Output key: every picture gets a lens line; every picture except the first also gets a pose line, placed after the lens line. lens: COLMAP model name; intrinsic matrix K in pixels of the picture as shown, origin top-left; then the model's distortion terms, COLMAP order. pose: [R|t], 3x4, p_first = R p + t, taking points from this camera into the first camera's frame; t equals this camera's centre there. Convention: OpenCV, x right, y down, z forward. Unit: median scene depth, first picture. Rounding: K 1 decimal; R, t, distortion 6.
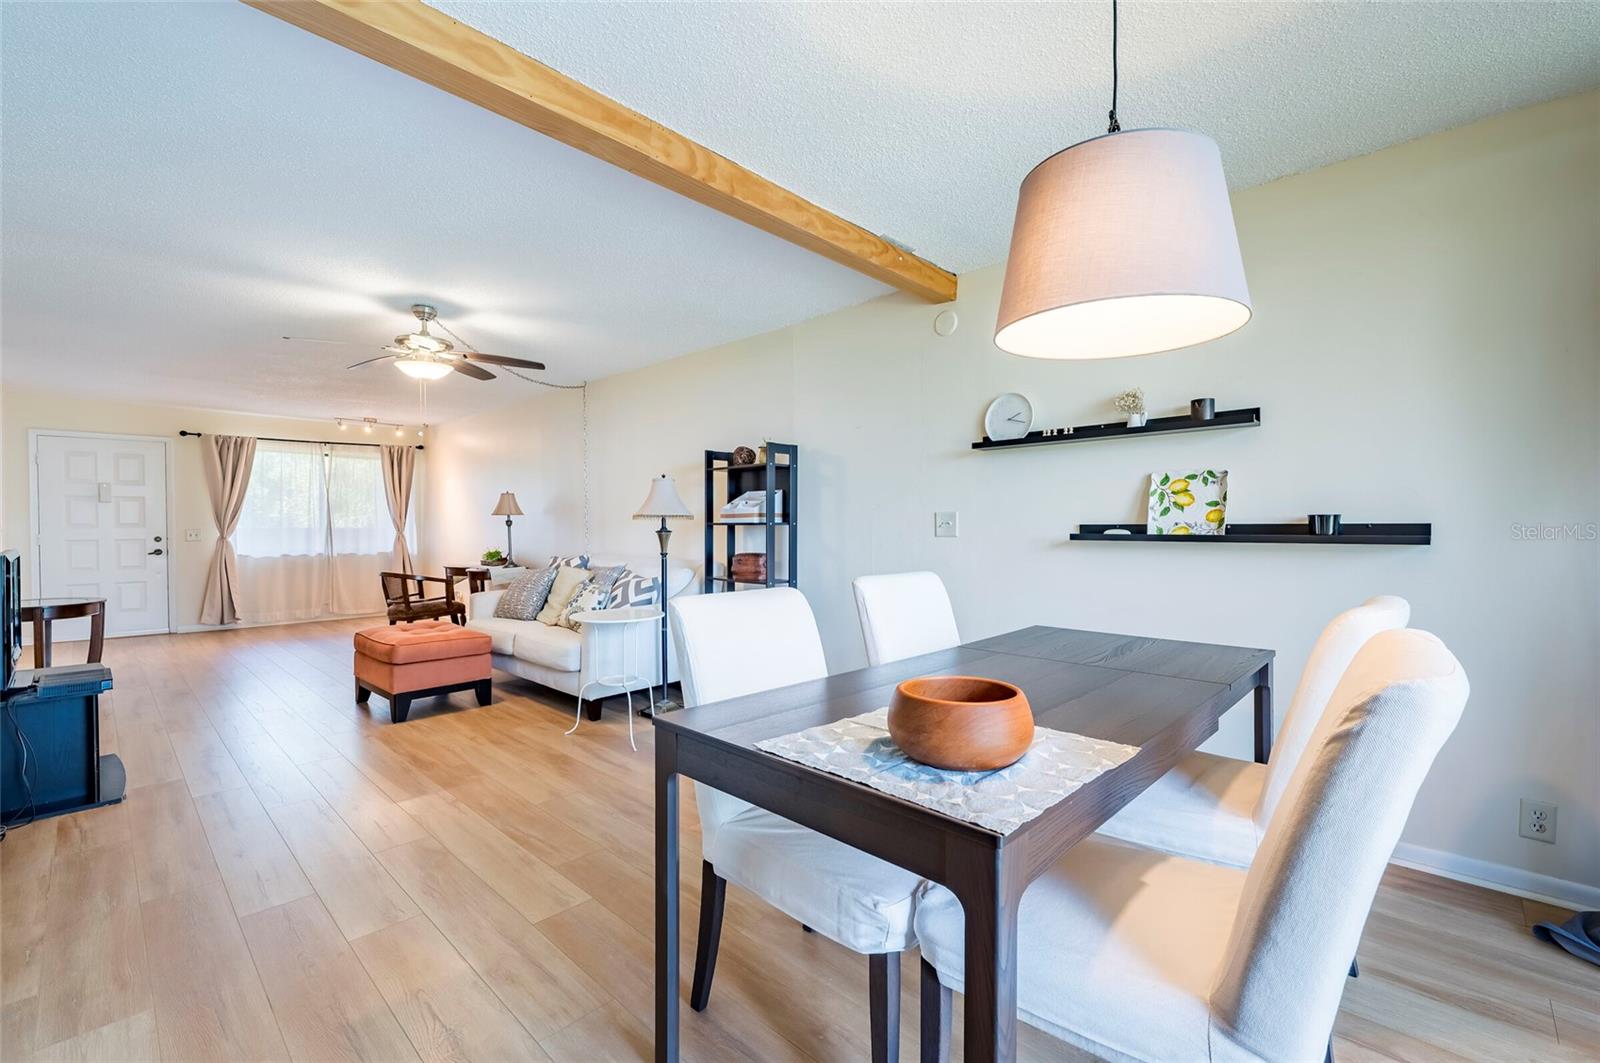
lens RADIAL K [[669.5, 0, 799.7], [0, 669.5, 529.4], [0, 0, 1]] dist [0.008185, -0.006496]
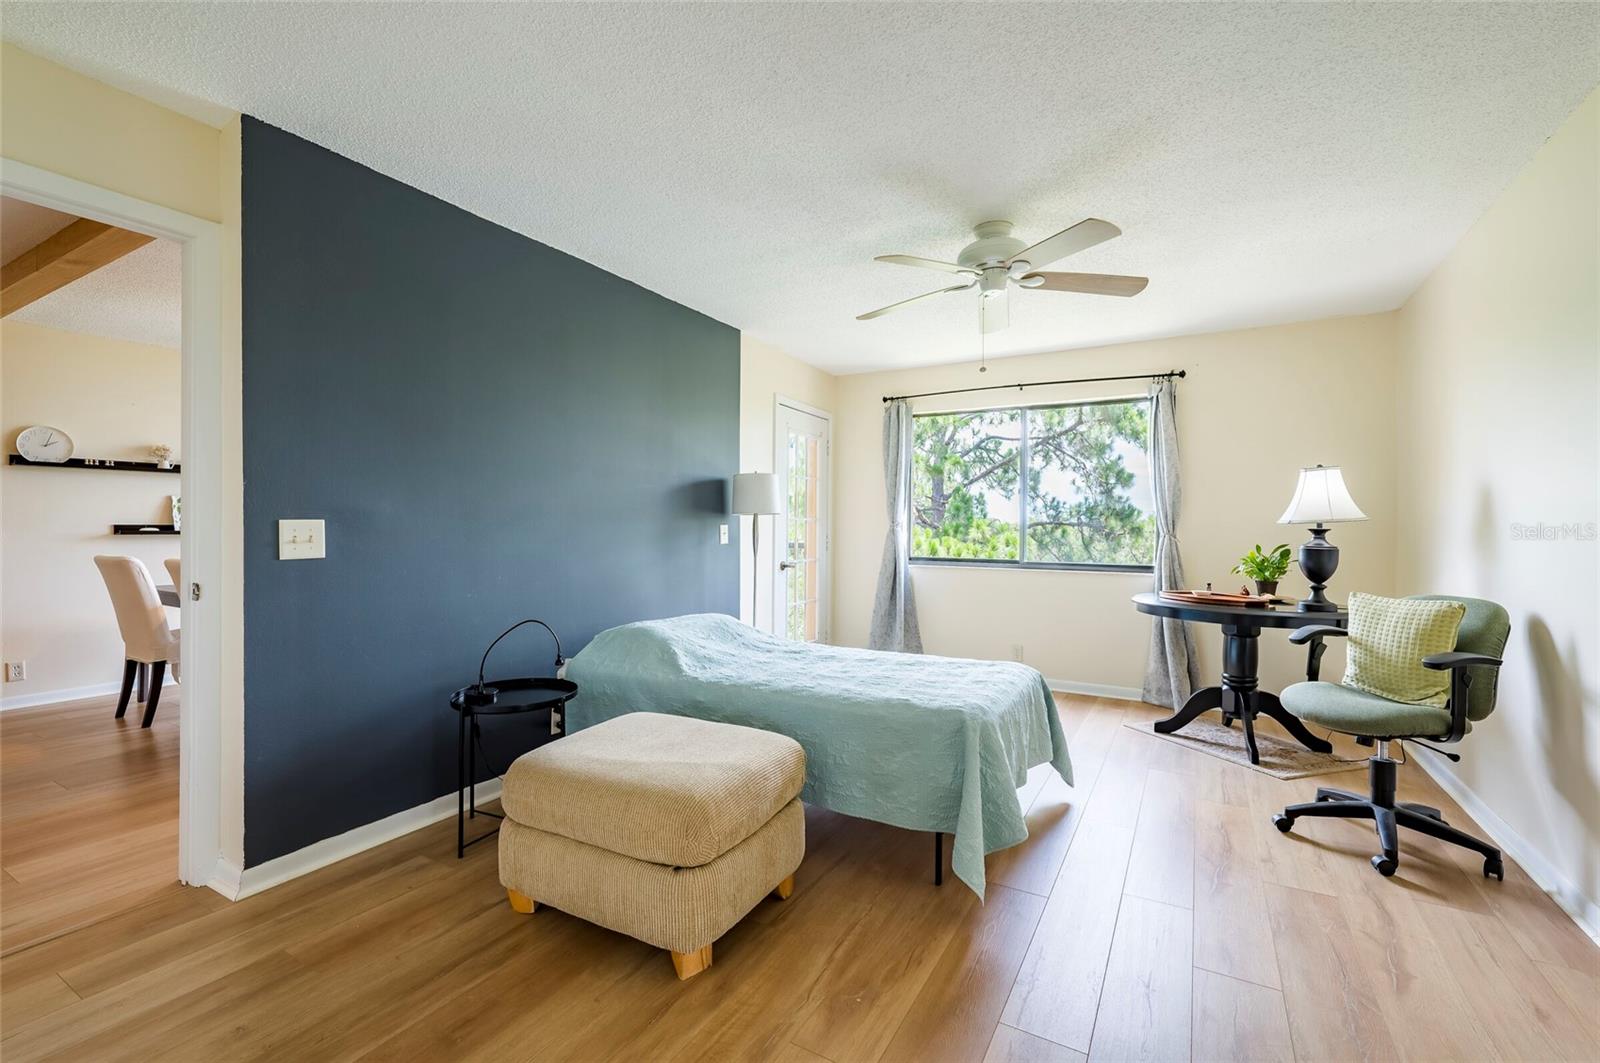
lens RADIAL K [[684.0, 0, 803.4], [0, 684.0, 531.6], [0, 0, 1]] dist [0.001595, -0.001058]
pose [[-0.230249, -0.001761, 0.973130, -0.844694], [0.004167, 0.999987, 0.002795, 0.006198], [-0.973123, 0.004699, -0.230239, -0.098458]]
